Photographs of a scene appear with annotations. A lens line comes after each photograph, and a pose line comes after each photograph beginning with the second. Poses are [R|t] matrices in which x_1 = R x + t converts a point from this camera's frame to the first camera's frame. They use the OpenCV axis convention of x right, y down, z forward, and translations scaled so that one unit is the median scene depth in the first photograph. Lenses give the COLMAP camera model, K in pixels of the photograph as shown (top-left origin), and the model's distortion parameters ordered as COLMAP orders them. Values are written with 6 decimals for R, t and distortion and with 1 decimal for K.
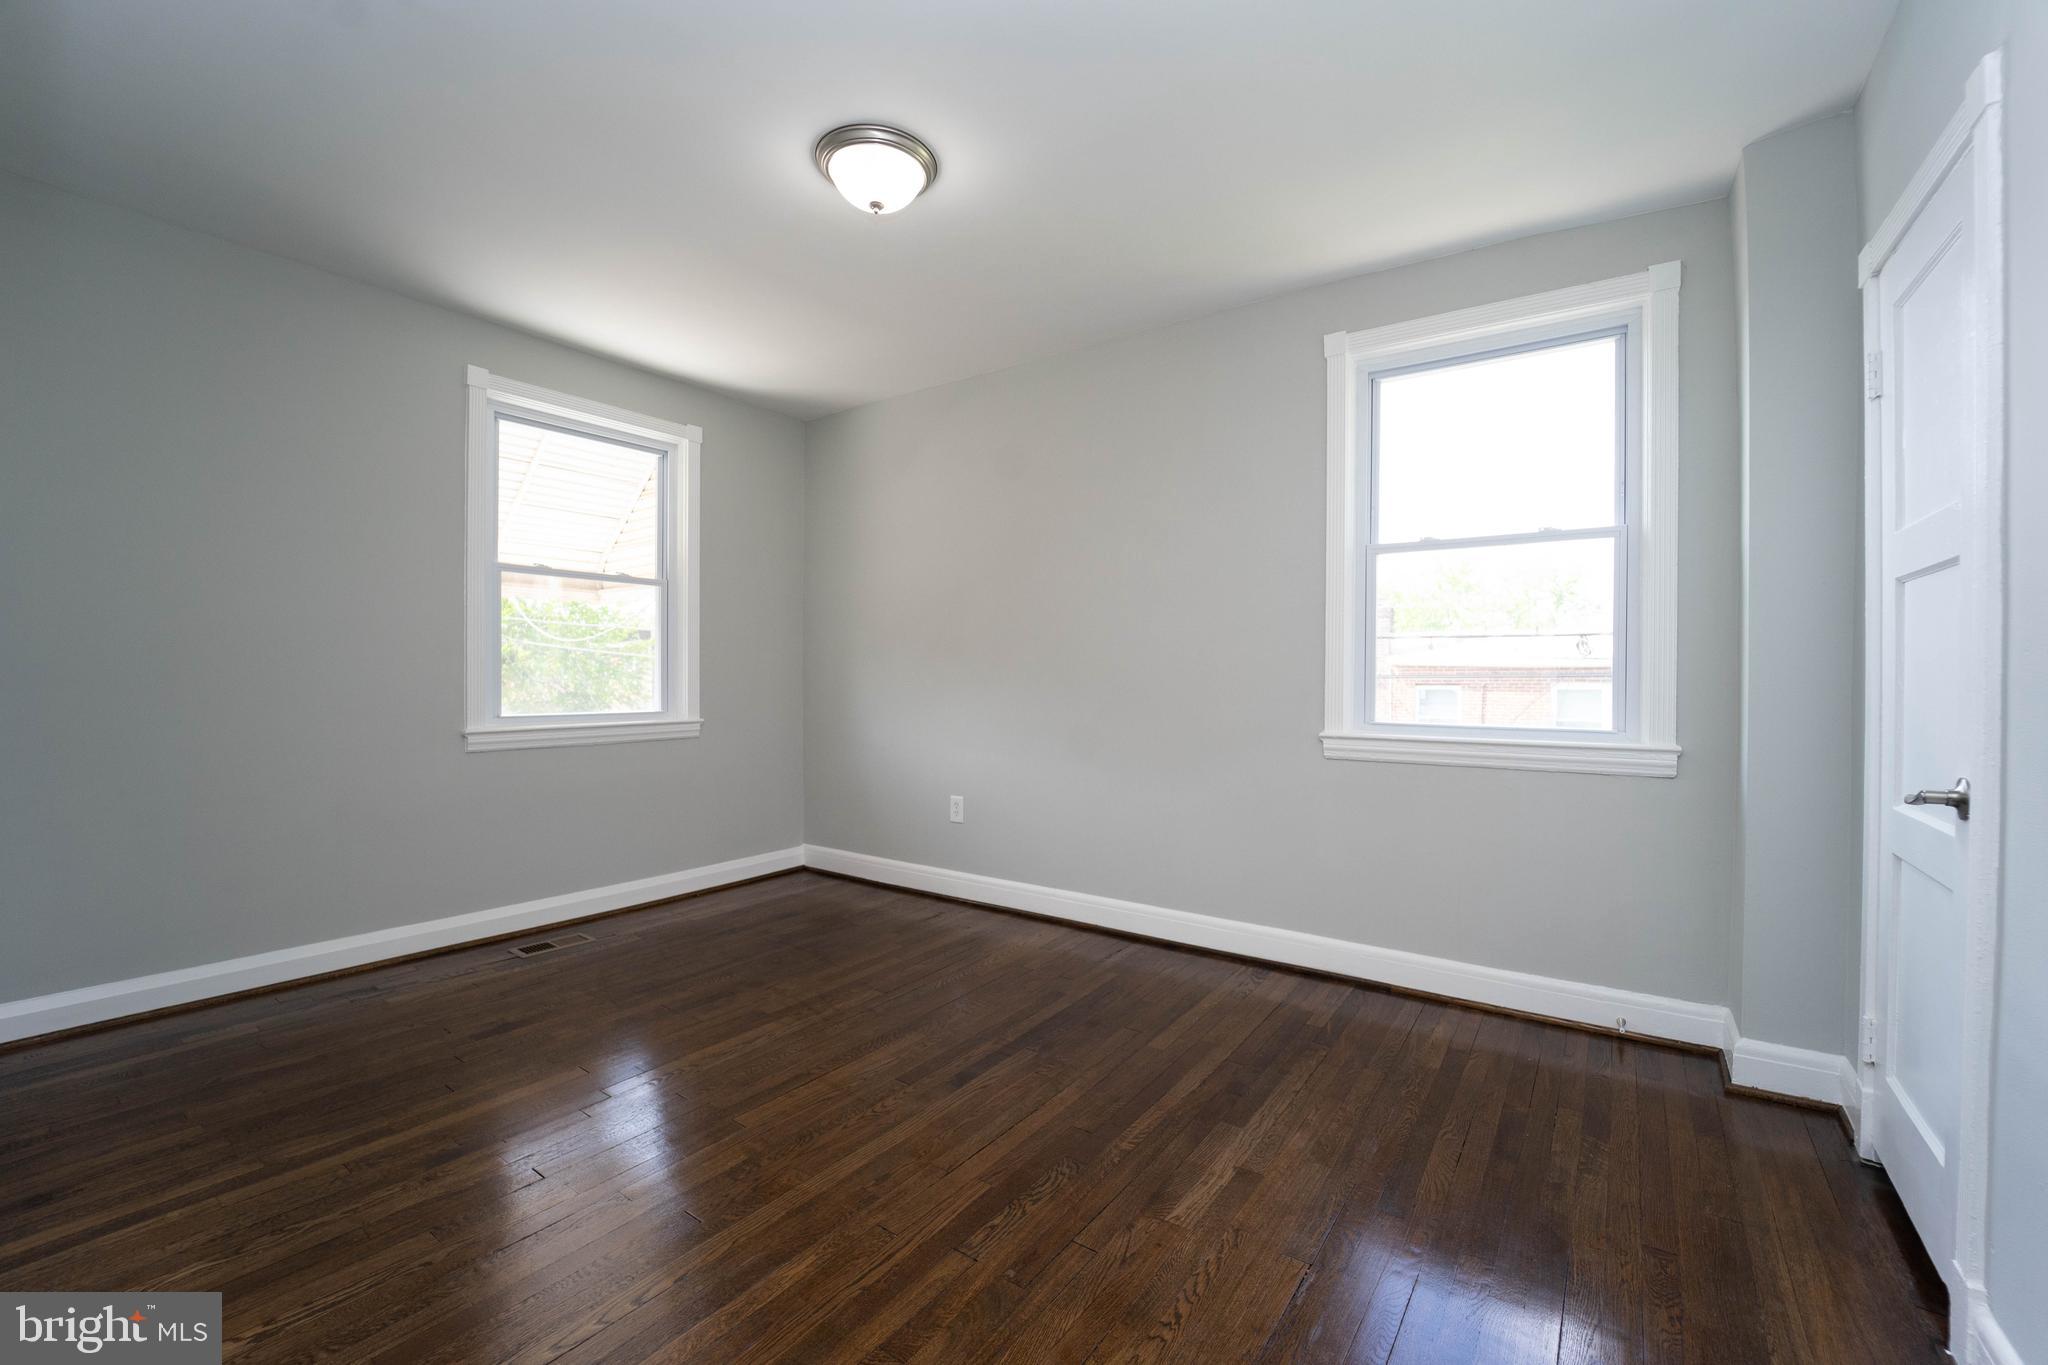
lens RADIAL K [[840.3, 0, 1020.9], [0, 840.3, 678.1], [0, 0, 1]] dist [-0.031420, -0.000029]
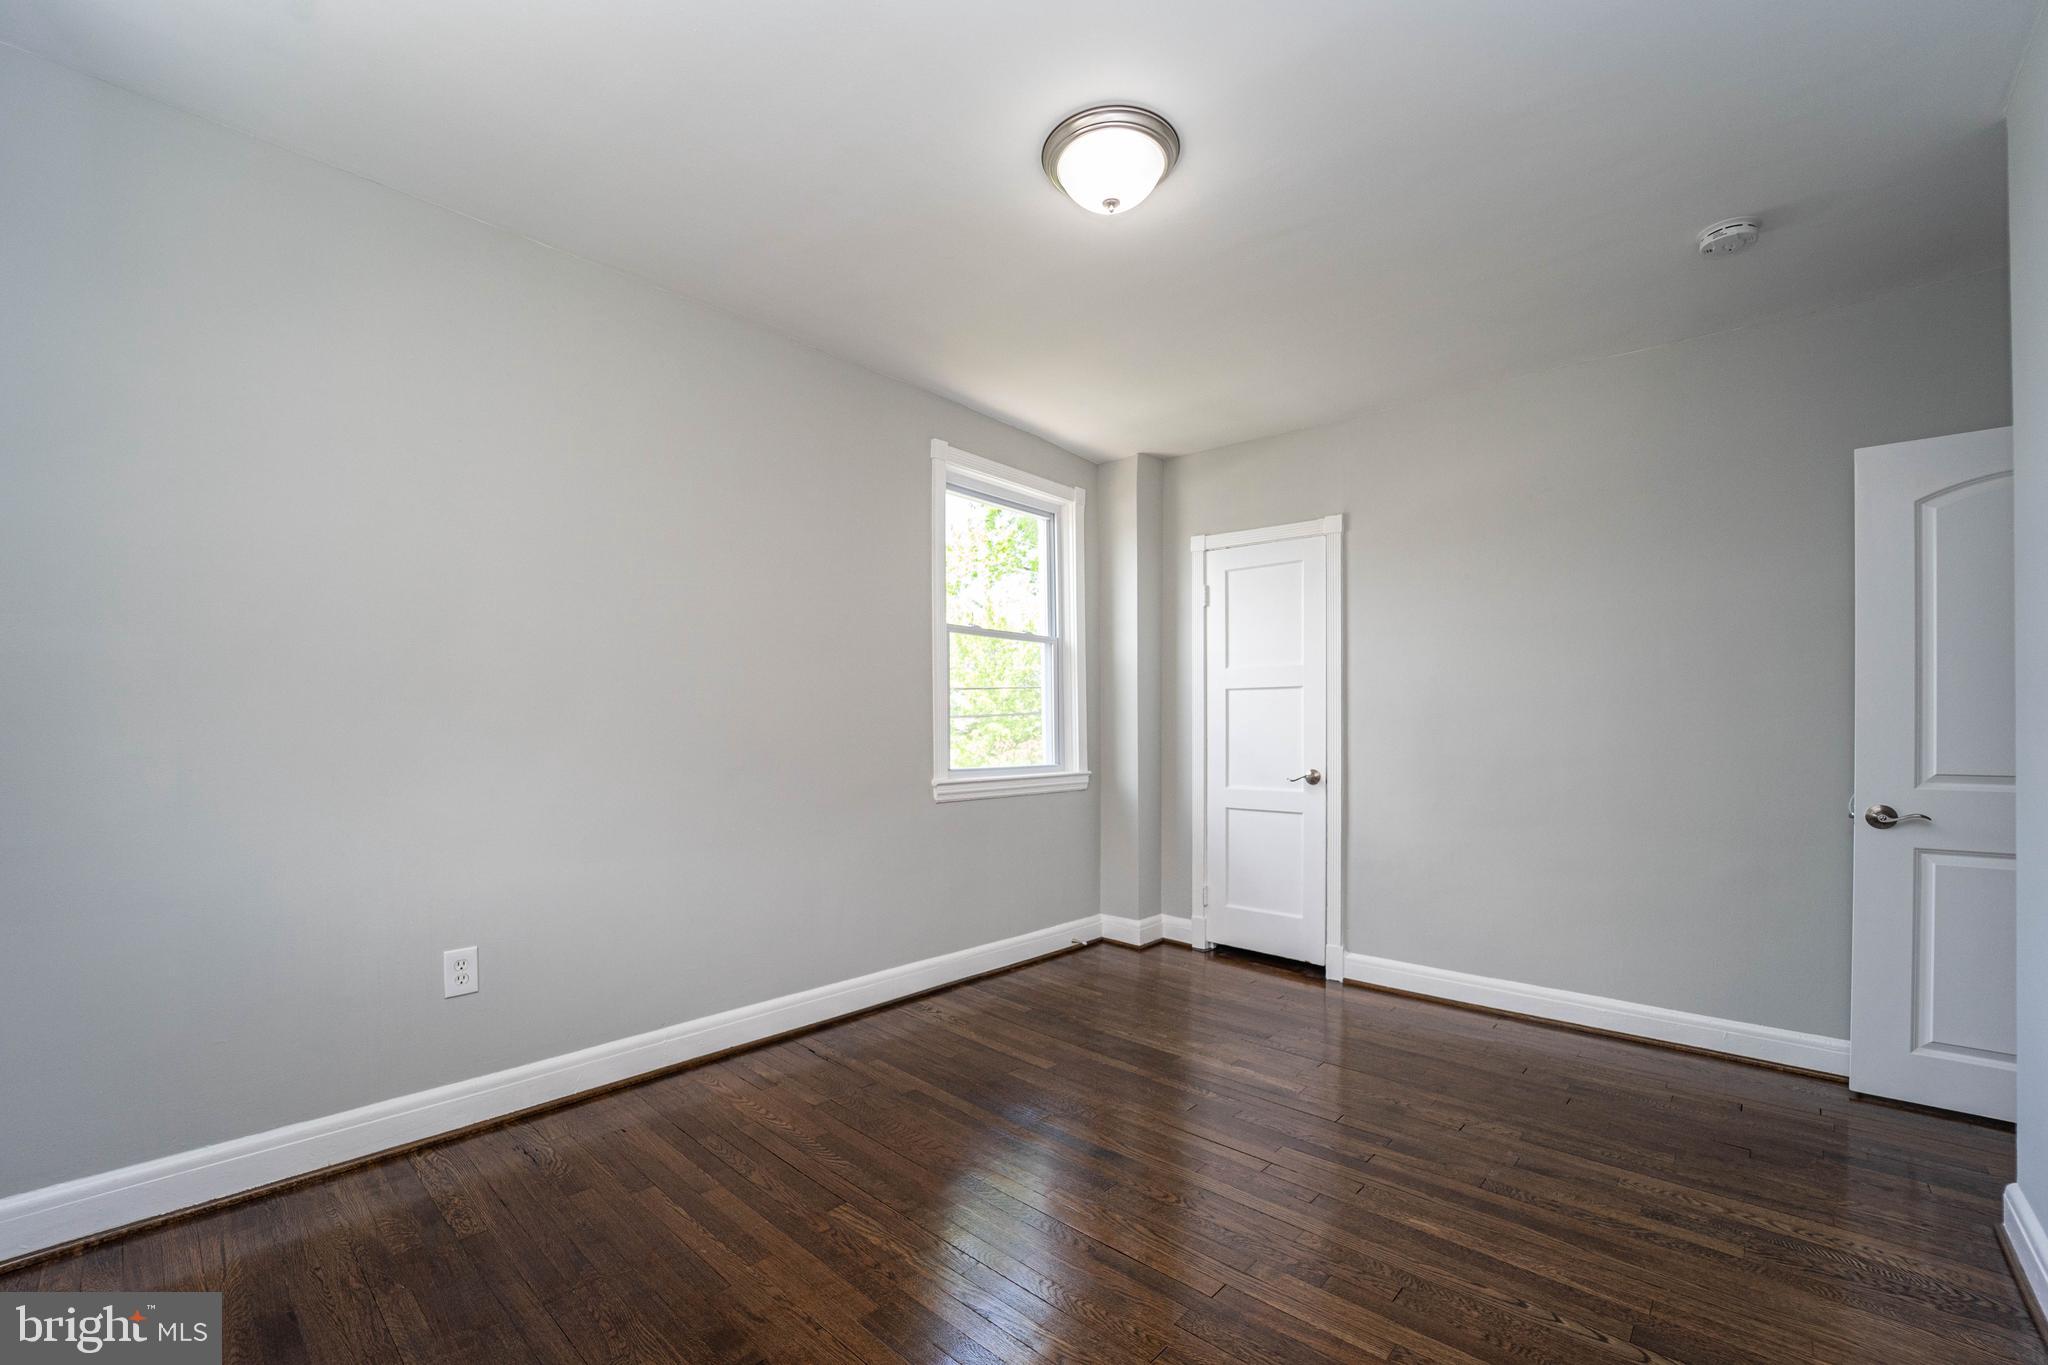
lens RADIAL K [[842.1, 0, 1019.5], [0, 842.1, 734.3], [0, 0, 1]] dist [-0.028463, -0.000091]
pose [[0.121442, -0.012199, 0.992524, -0.903349], [0.004103, 0.999922, 0.011788, -0.015754], [-0.992590, 0.002640, 0.121483, 0.852578]]
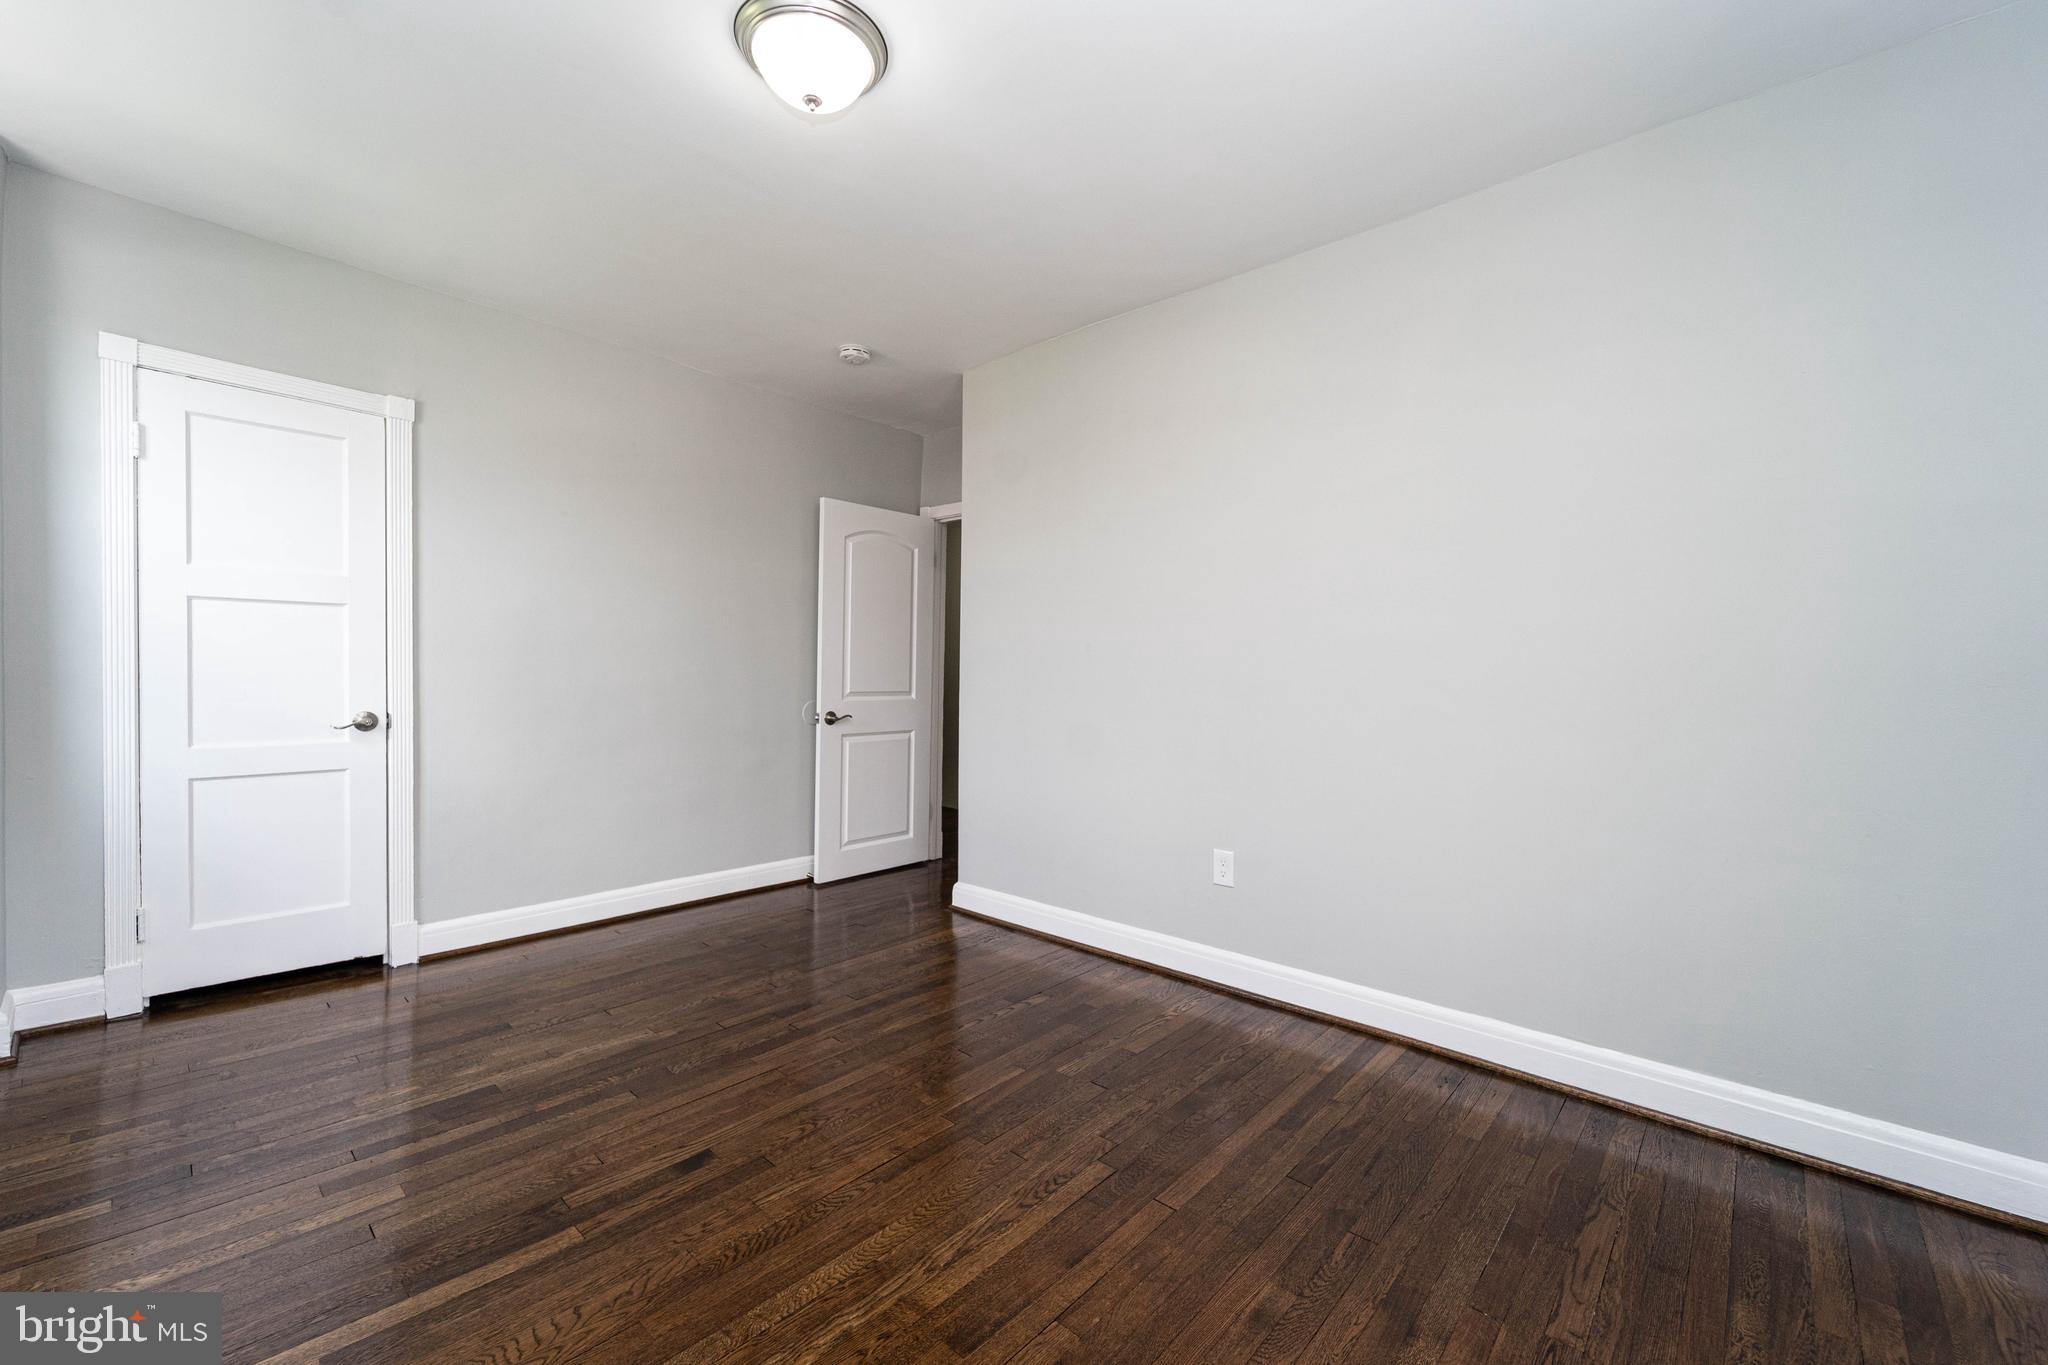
lens RADIAL K [[823.7, 0, 1026.2], [0, 823.7, 690.5], [0, 0, 1]] dist [-0.000093, -0.000152]
pose [[-0.993686, -0.024963, 0.109380, -0.414618], [-0.021397, 0.999205, 0.033653, -0.021352], [-0.110133, 0.031100, -0.993430, 1.539879]]
